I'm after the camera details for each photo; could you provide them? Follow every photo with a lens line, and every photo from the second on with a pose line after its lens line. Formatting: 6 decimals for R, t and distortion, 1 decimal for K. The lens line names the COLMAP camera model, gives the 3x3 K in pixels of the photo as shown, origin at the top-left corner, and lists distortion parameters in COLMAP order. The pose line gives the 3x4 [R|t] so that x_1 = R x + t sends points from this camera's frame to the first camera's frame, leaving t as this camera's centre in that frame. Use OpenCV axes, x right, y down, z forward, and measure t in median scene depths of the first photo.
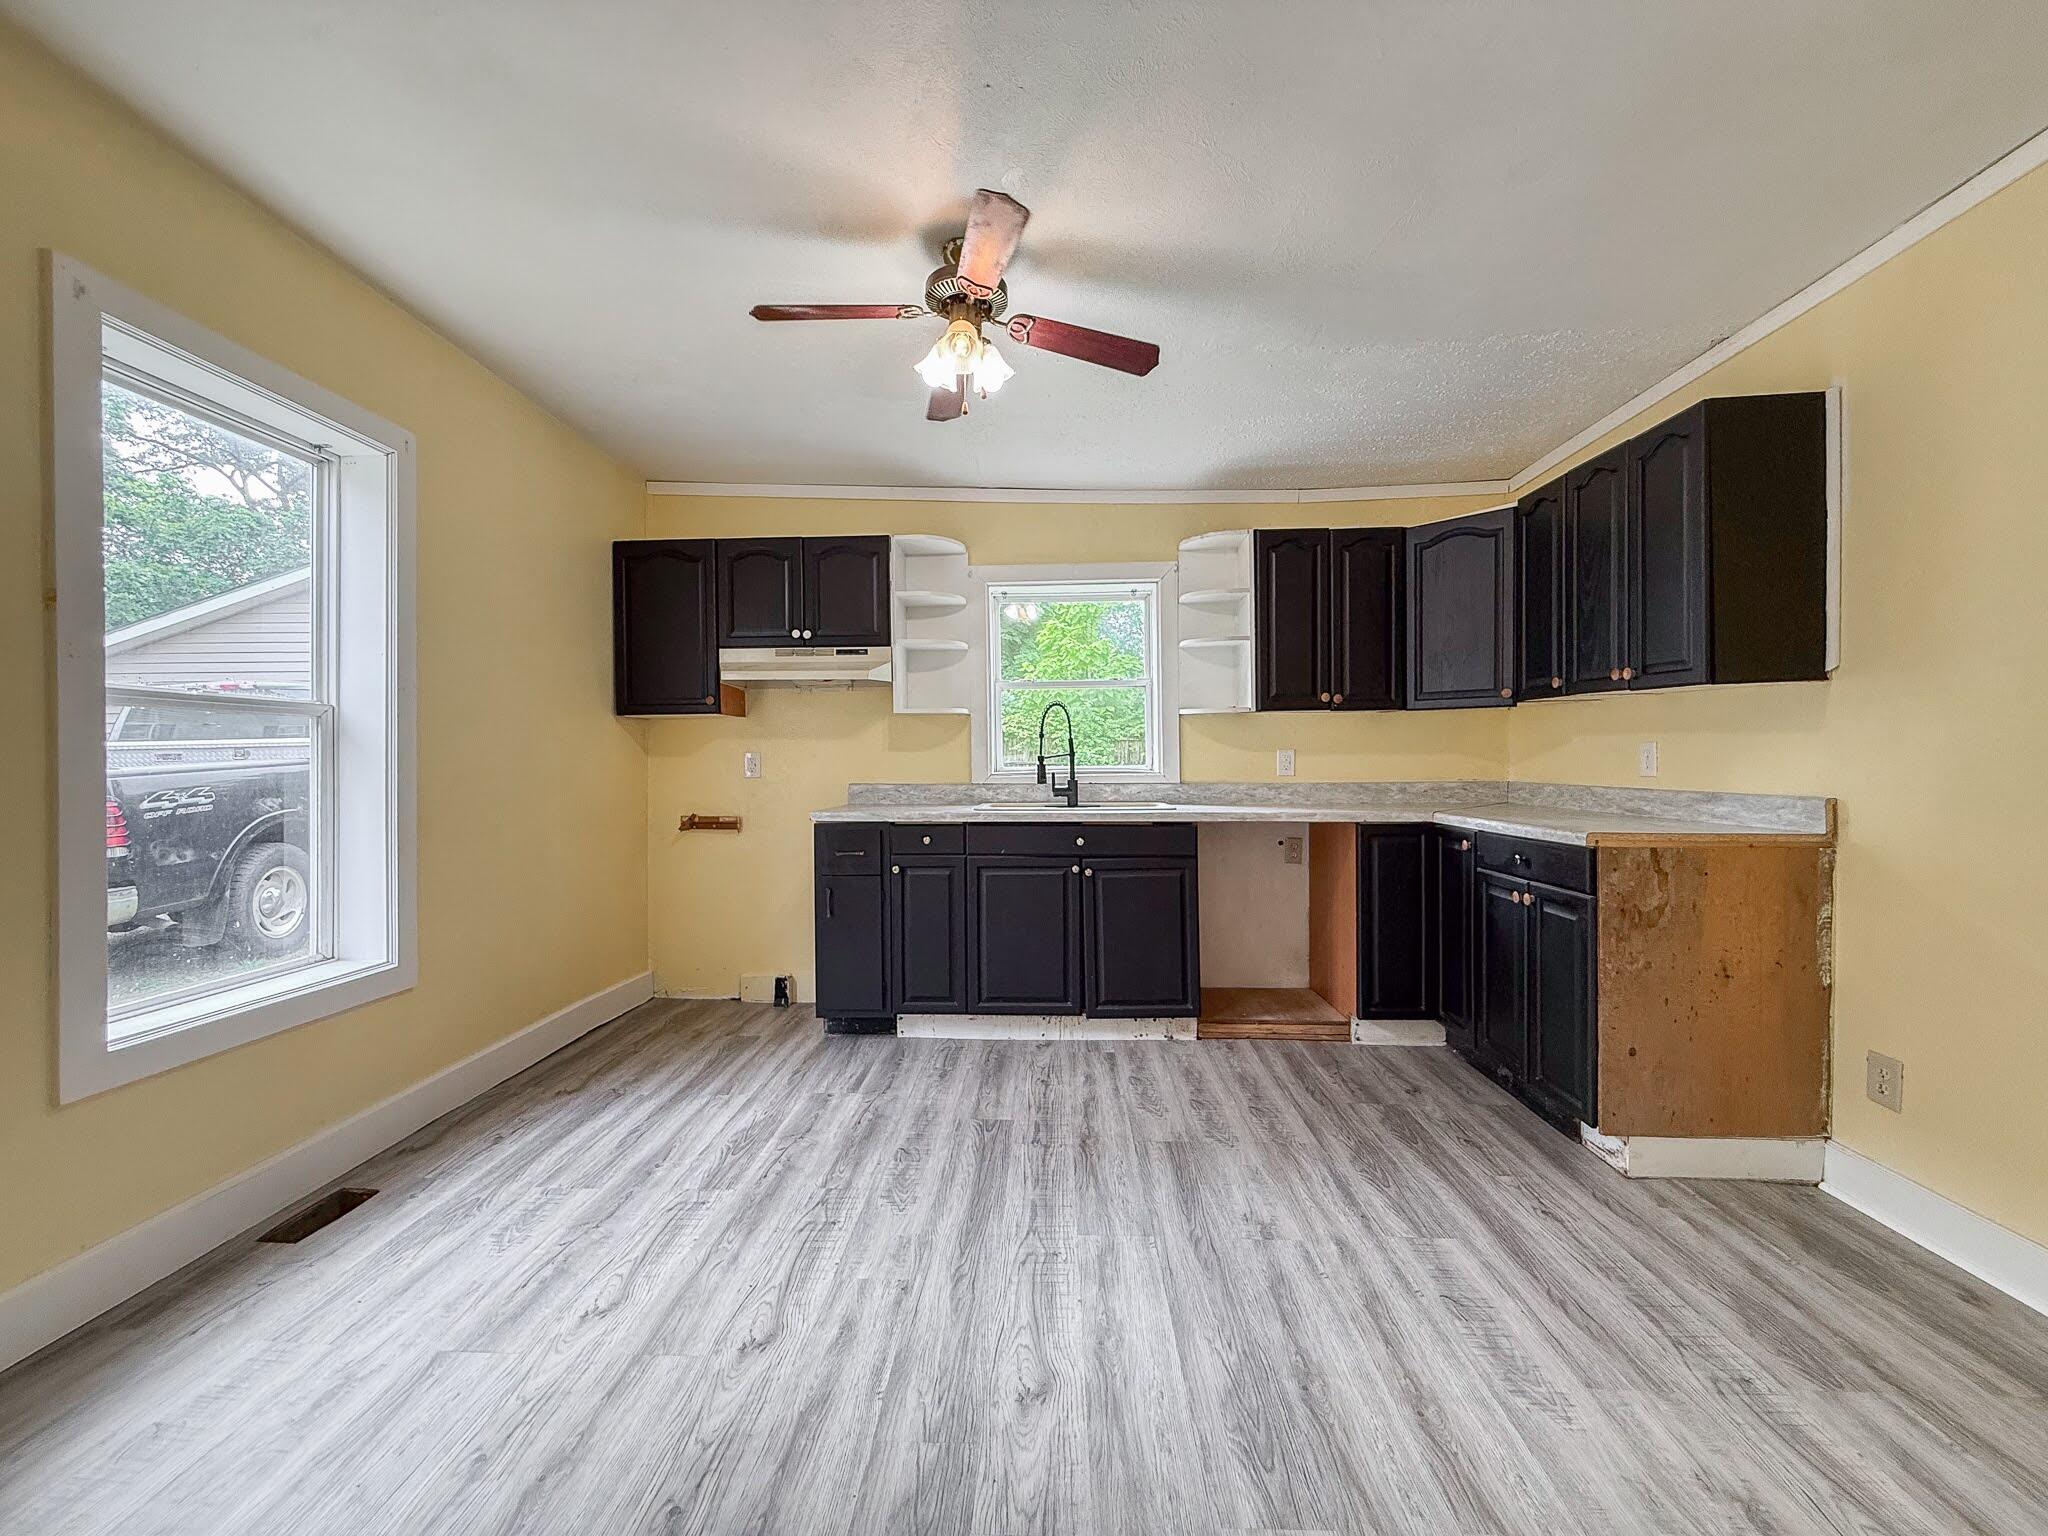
lens RADIAL K [[810.3, 0, 1020.7], [0, 810.3, 765.6], [0, 0, 1]] dist [-0.000834, 0.000082]
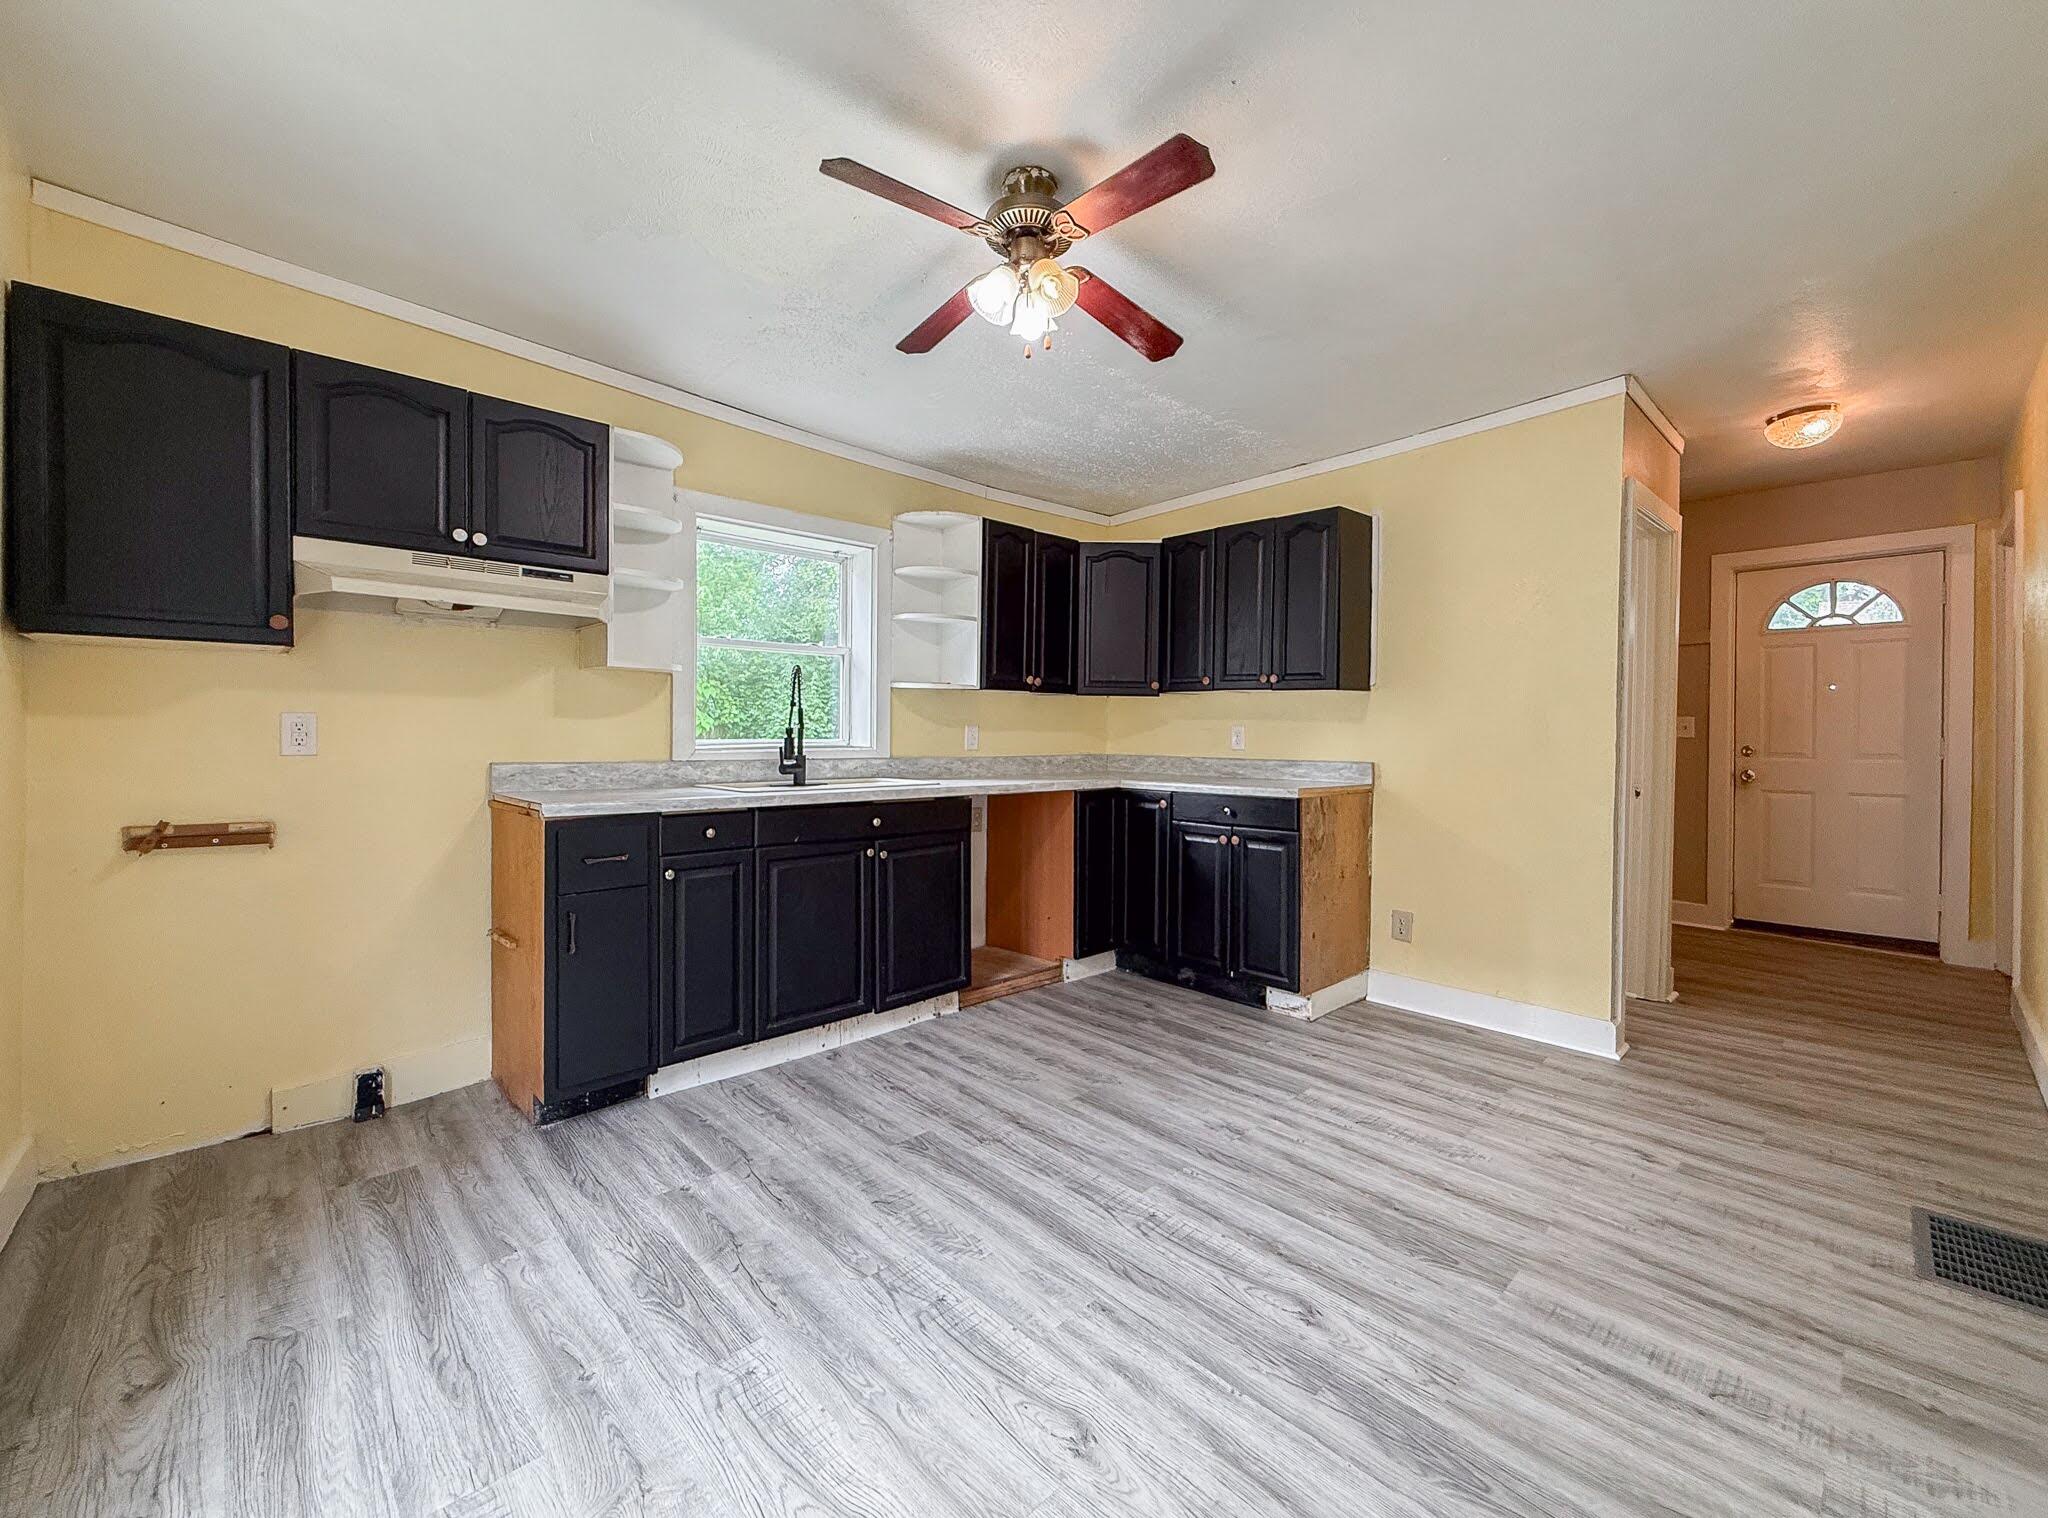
lens RADIAL K [[828.0, 0, 1023.9], [0, 828.0, 736.0], [0, 0, 1]] dist [-0.001212, -0.000310]
pose [[0.694958, 0.010463, 0.718974, -0.485701], [-0.006355, 0.999944, -0.008409, 0.003127], [-0.719022, 0.001275, 0.694986, 0.226799]]
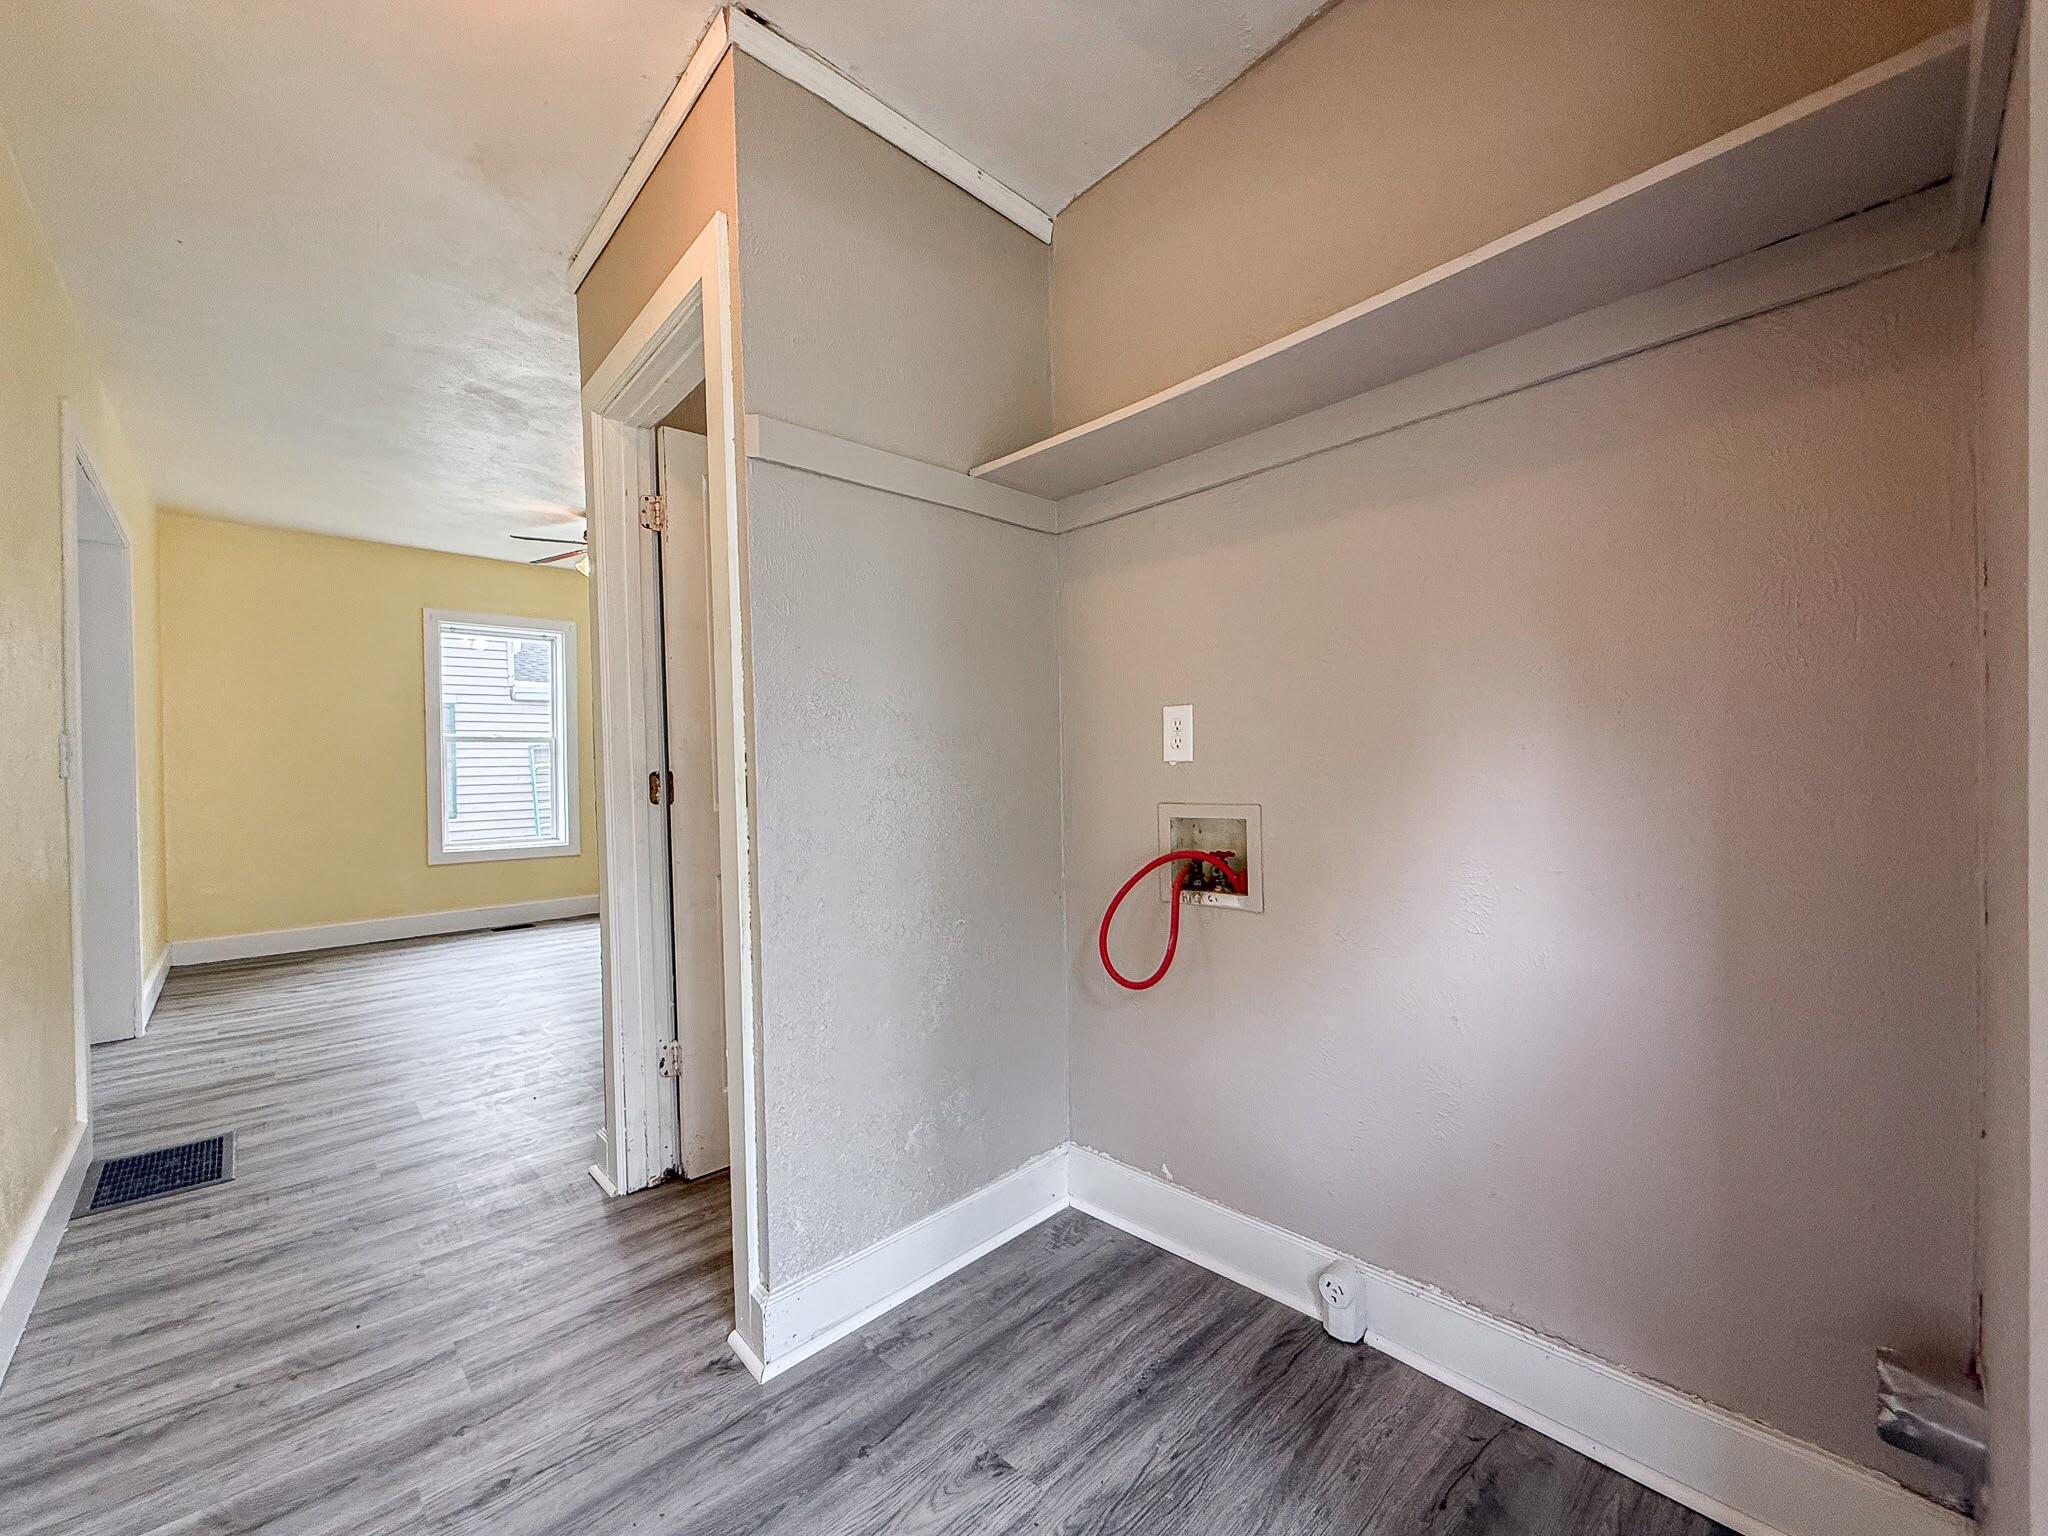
lens RADIAL K [[810.3, 0, 1020.7], [0, 810.3, 765.6], [0, 0, 1]] dist [-0.000834, 0.000082]
pose [[0.717712, -0.001299, -0.696339, 1.428261], [0.012444, 0.999862, 0.010961, 0.000309], [0.696229, -0.016532, 0.717630, 0.154051]]
